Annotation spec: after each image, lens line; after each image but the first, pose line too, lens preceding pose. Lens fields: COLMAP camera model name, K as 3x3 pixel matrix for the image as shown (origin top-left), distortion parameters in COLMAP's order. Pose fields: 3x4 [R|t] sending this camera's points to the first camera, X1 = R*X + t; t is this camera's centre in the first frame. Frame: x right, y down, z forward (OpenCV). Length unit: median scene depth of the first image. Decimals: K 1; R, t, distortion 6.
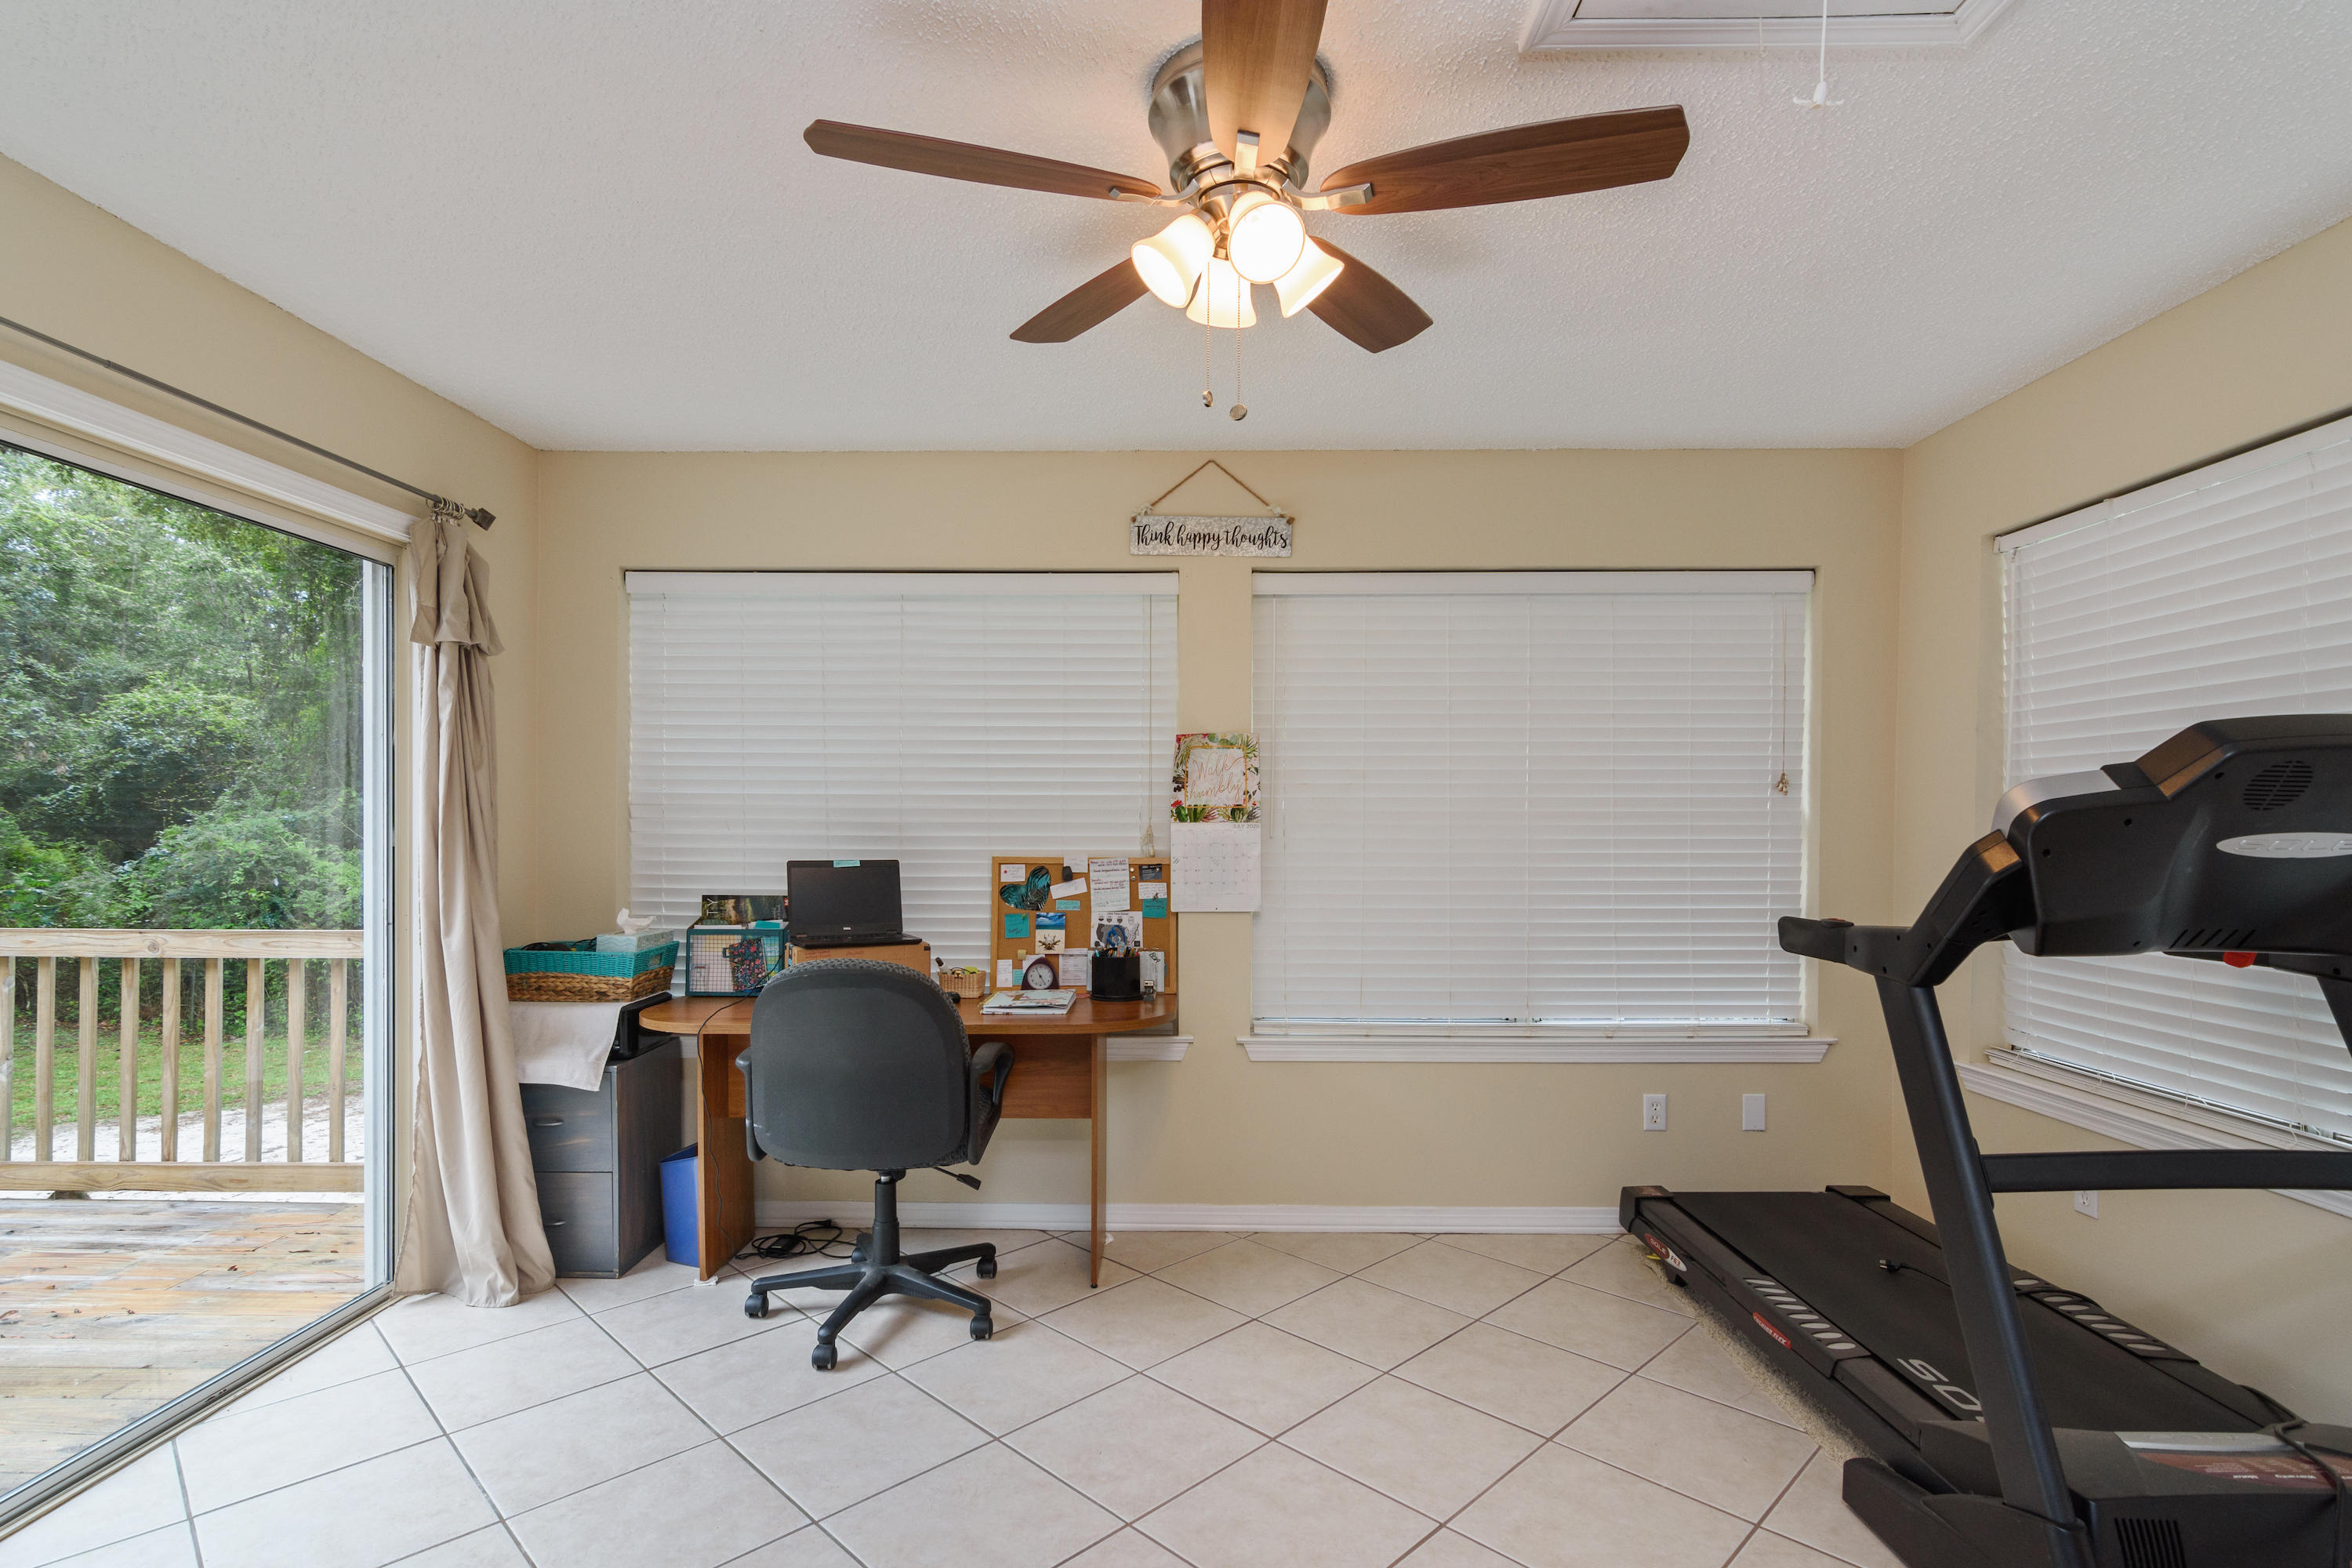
lens RADIAL K [[1083.1, 0, 1019.9], [0, 1083.1, 819.9], [0, 0, 1]] dist [-0.000107, 0.000272]
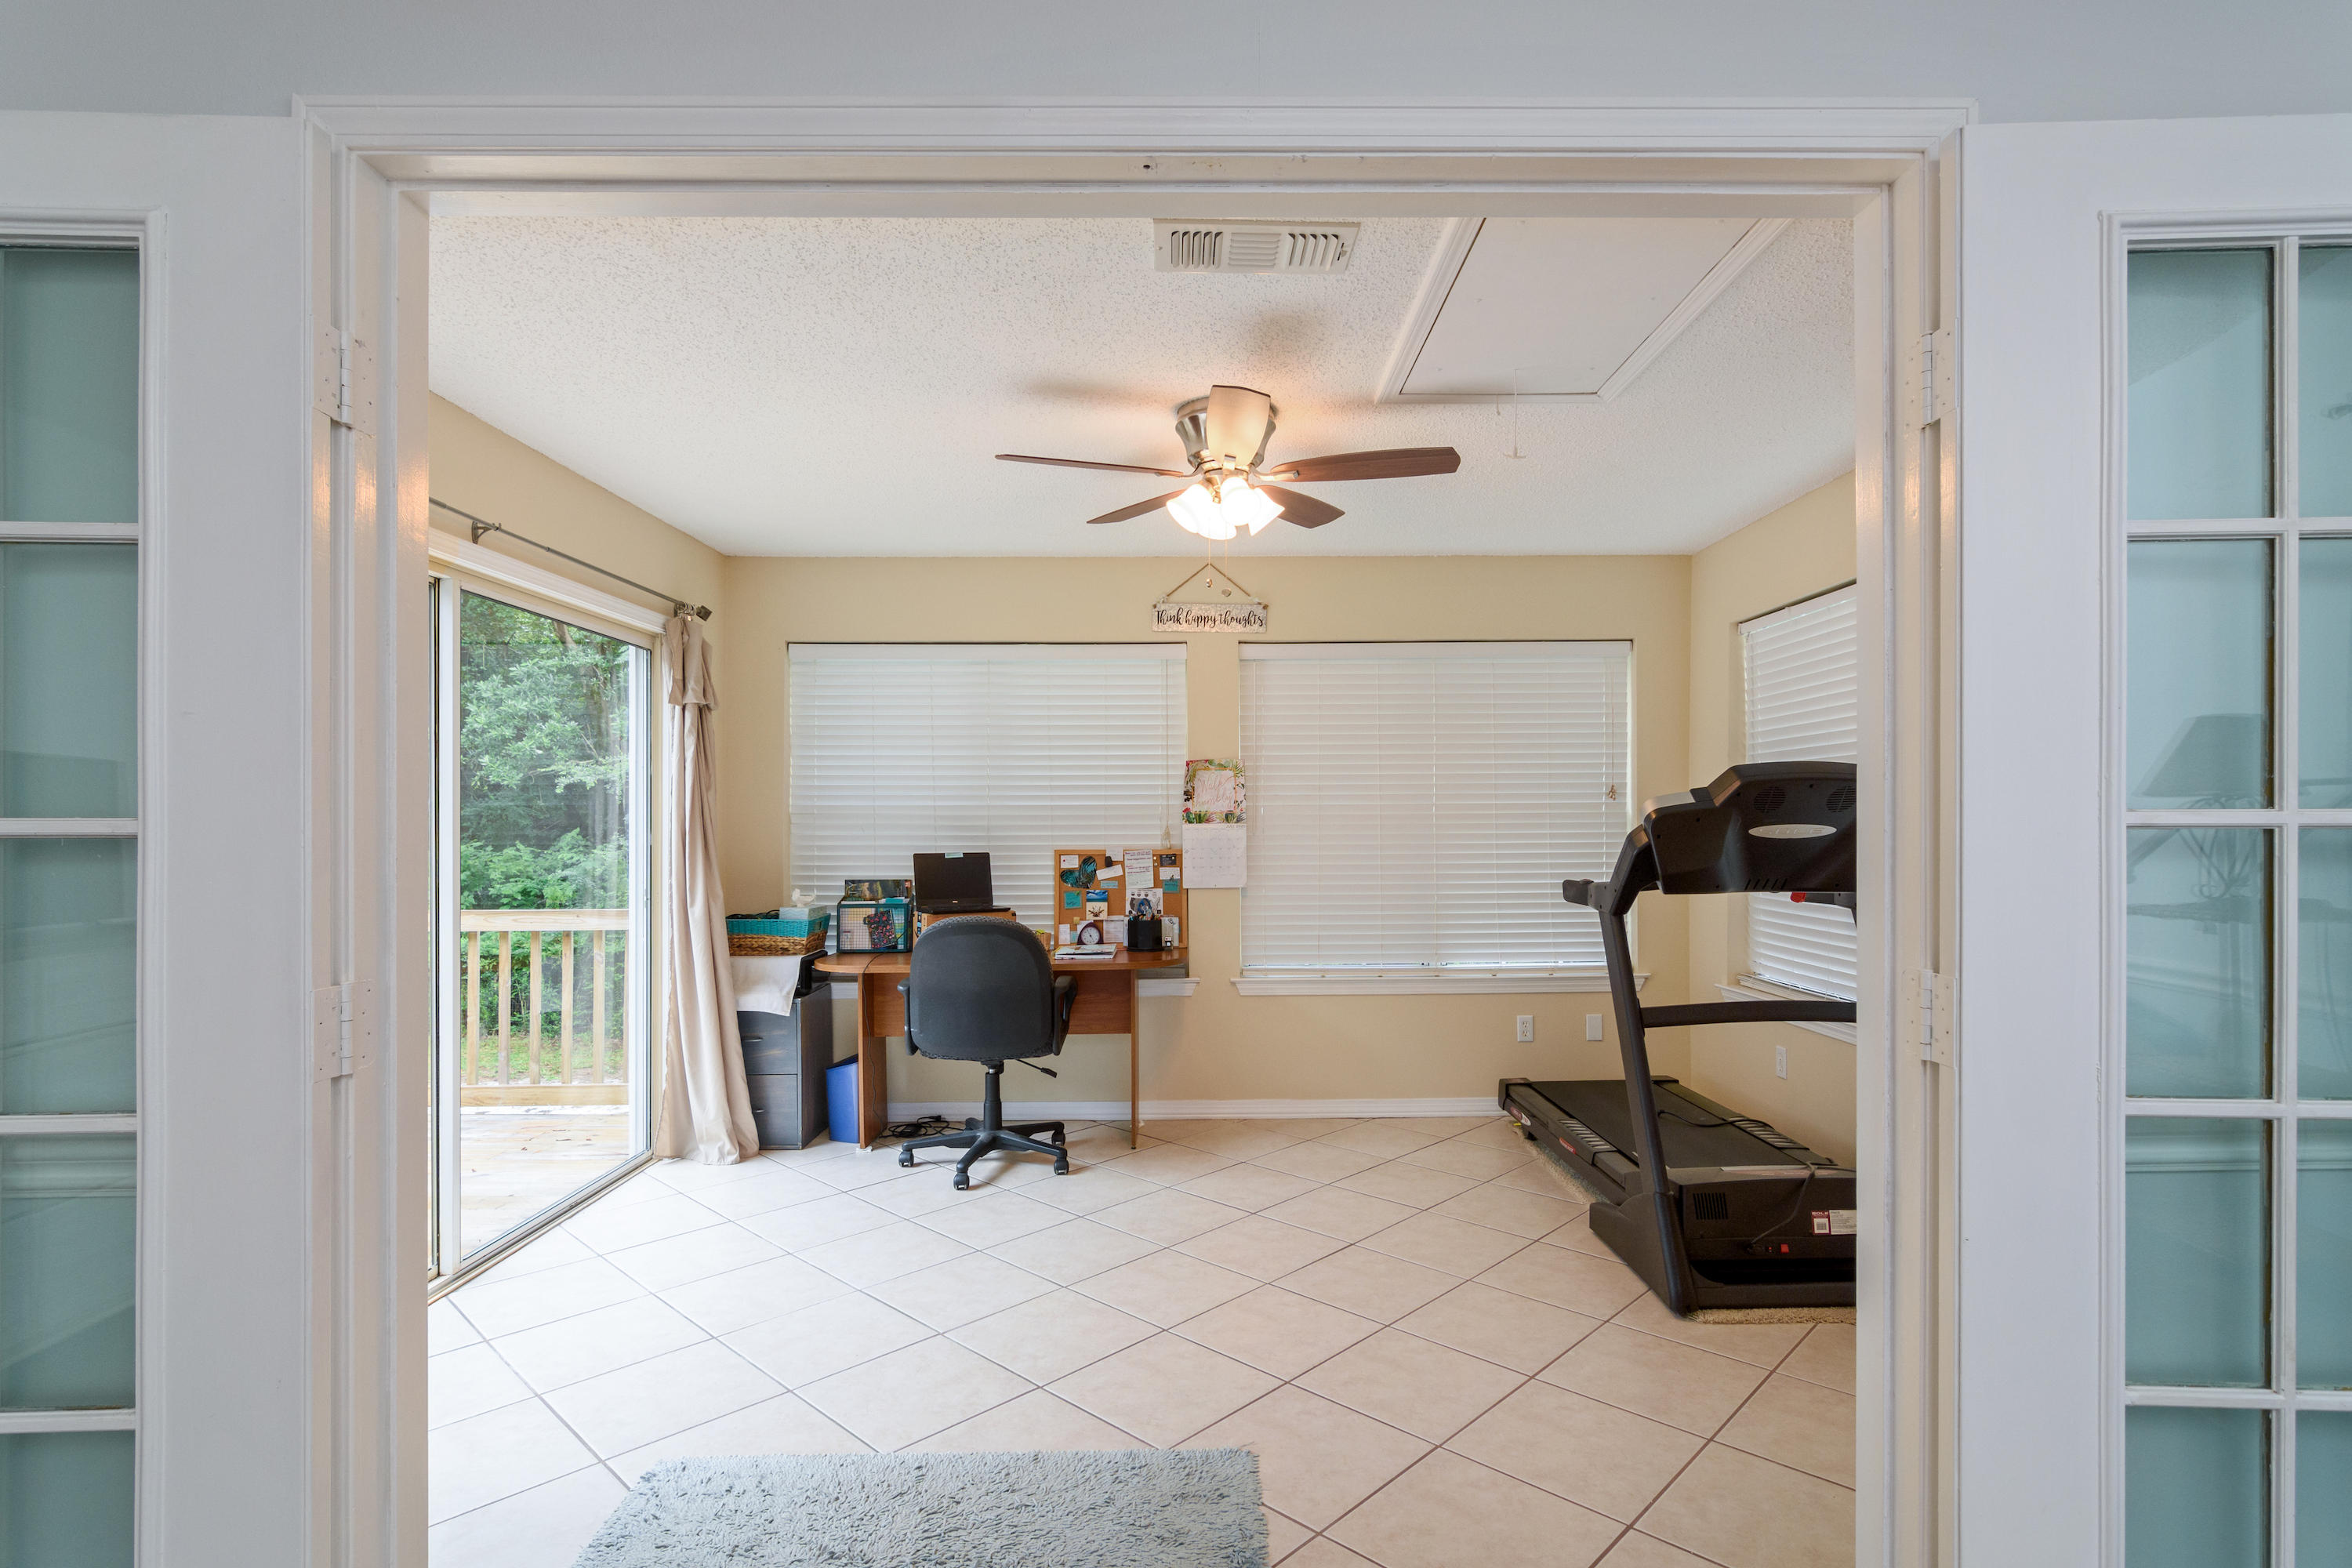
lens RADIAL K [[1152.1, 0, 1165.9], [0, 1152.1, 827.4], [0, 0, 1]] dist [-0.006441, 0.005550]
pose [[0.990173, -0.008525, 0.139586, -0.096179], [0.007757, 0.999952, 0.006048, -0.002391], [-0.139631, -0.004905, 0.990191, -0.502609]]
